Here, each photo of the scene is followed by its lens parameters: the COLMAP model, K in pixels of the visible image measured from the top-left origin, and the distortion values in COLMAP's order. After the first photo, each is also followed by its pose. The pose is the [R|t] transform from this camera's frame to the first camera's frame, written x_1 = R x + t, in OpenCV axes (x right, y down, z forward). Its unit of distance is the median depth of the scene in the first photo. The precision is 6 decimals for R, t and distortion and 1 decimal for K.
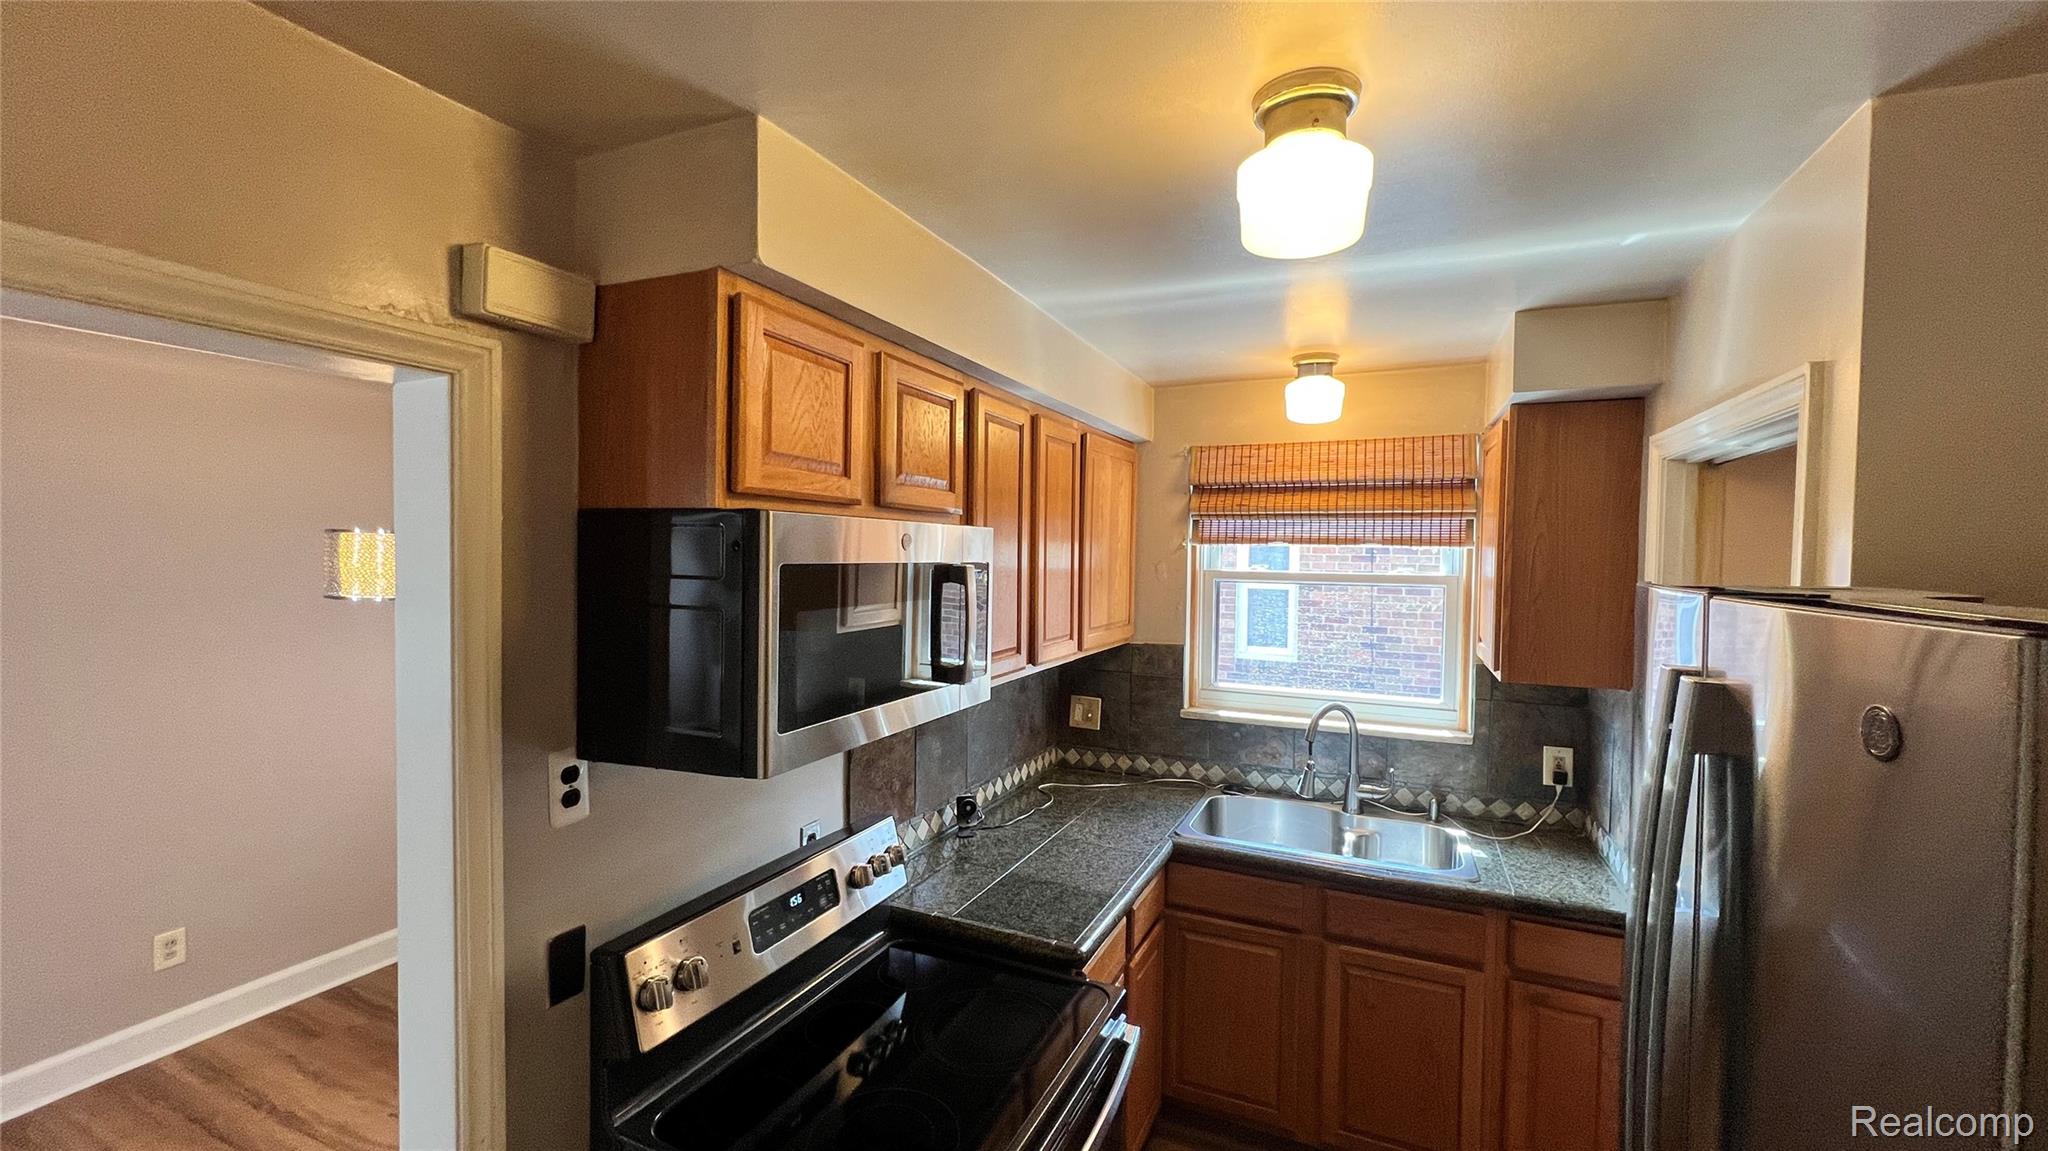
lens RADIAL K [[823.8, 0, 1021.1], [0, 823.8, 573.8], [0, 0, 1]] dist [-0.002699, -0.000164]
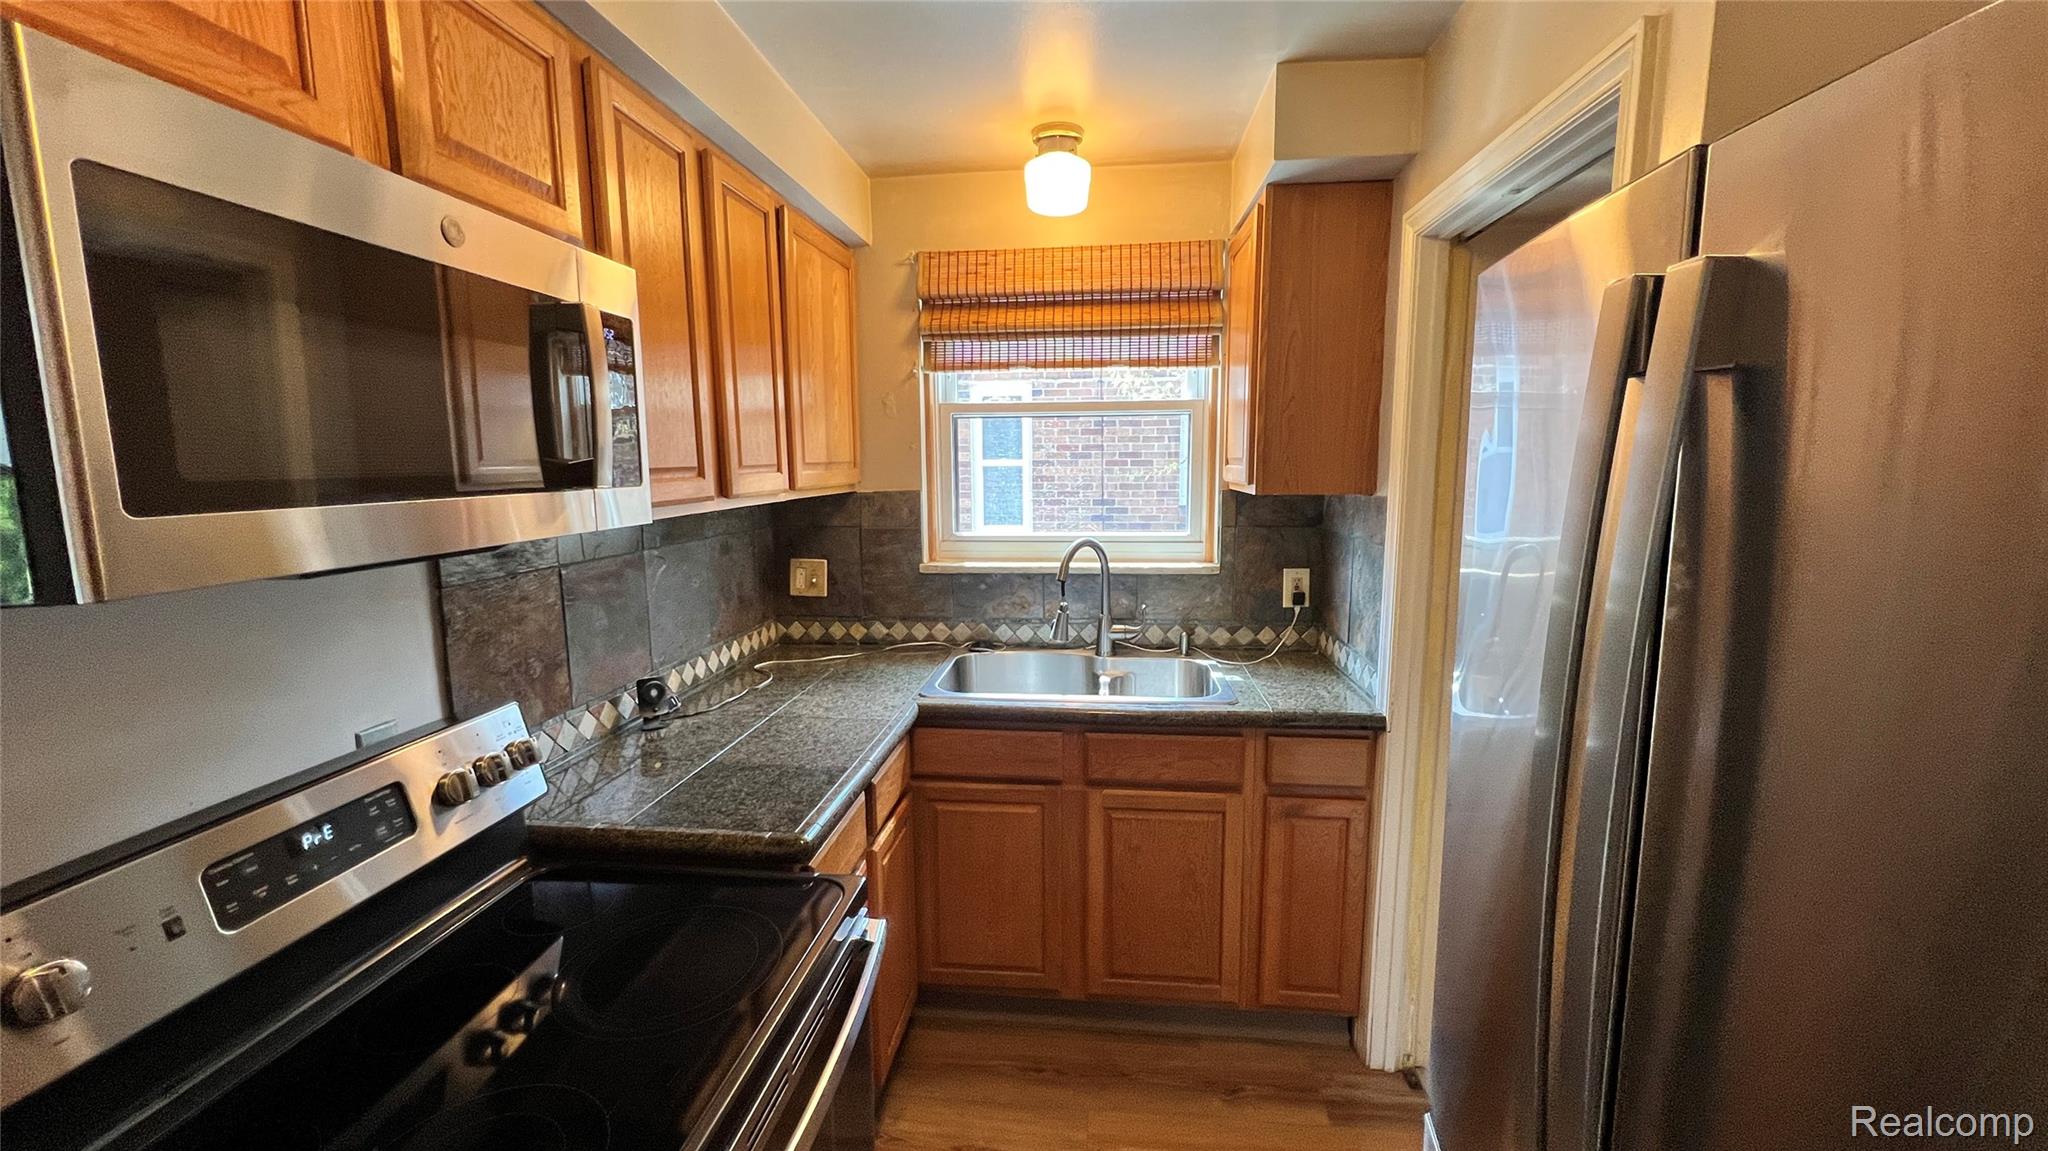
lens RADIAL K [[823.7, 0, 1024.0], [0, 823.7, 575.5], [0, 0, 1]] dist [0.000391, -0.000022]
pose [[0.947712, -0.066587, 0.312103, 0.029714], [0.029775, 0.992173, 0.121267, 0.087987], [-0.317735, -0.105633, 0.942277, 0.165535]]
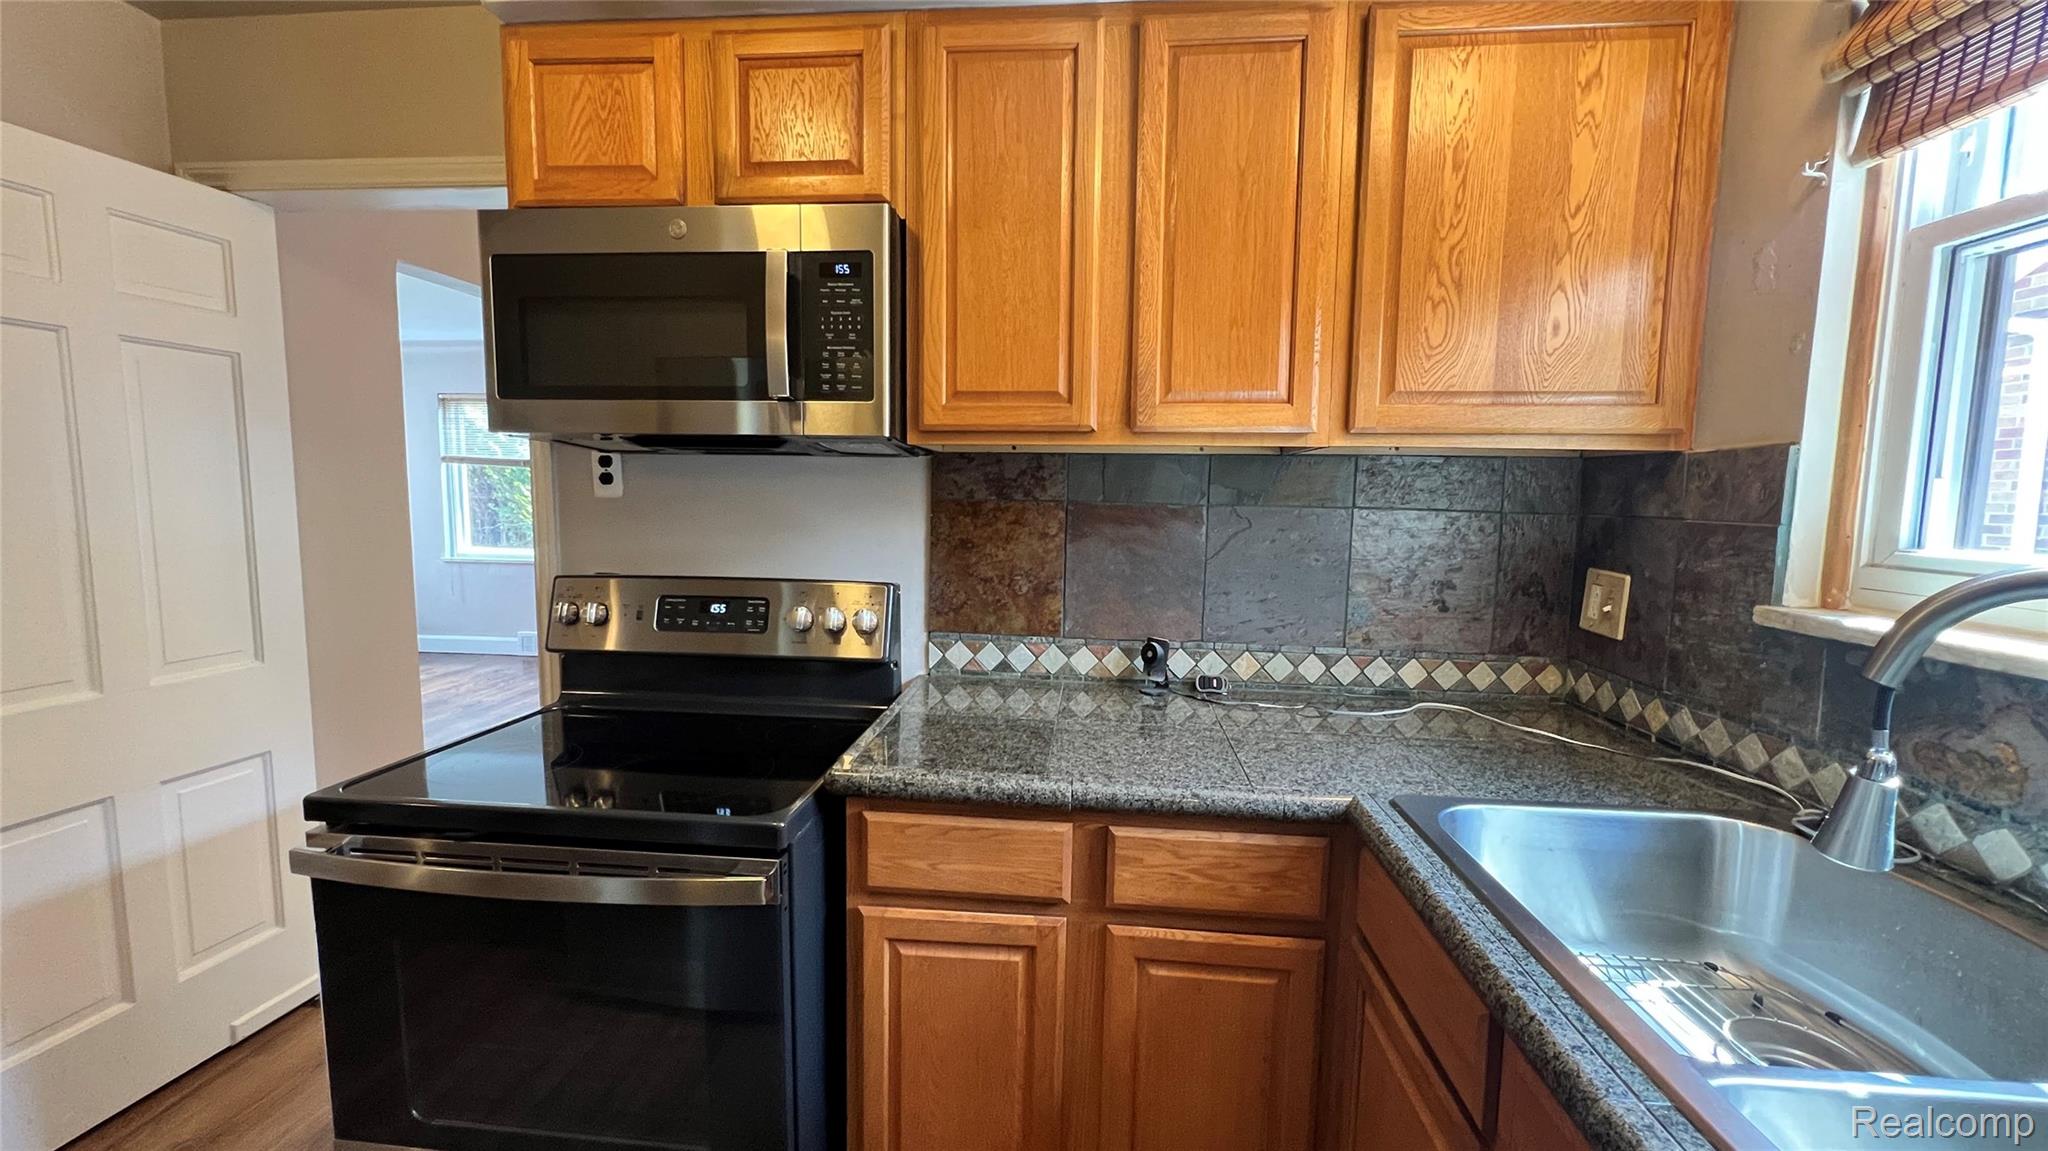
lens RADIAL K [[823.7, 0, 1024.0], [0, 823.7, 575.5], [0, 0, 1]] dist [0.000391, -0.000022]
pose [[0.327438, 0.087415, -0.940821, 0.536524], [-0.035711, 0.996145, 0.080127, 0.156506], [0.944198, 0.007361, 0.329297, 0.633066]]
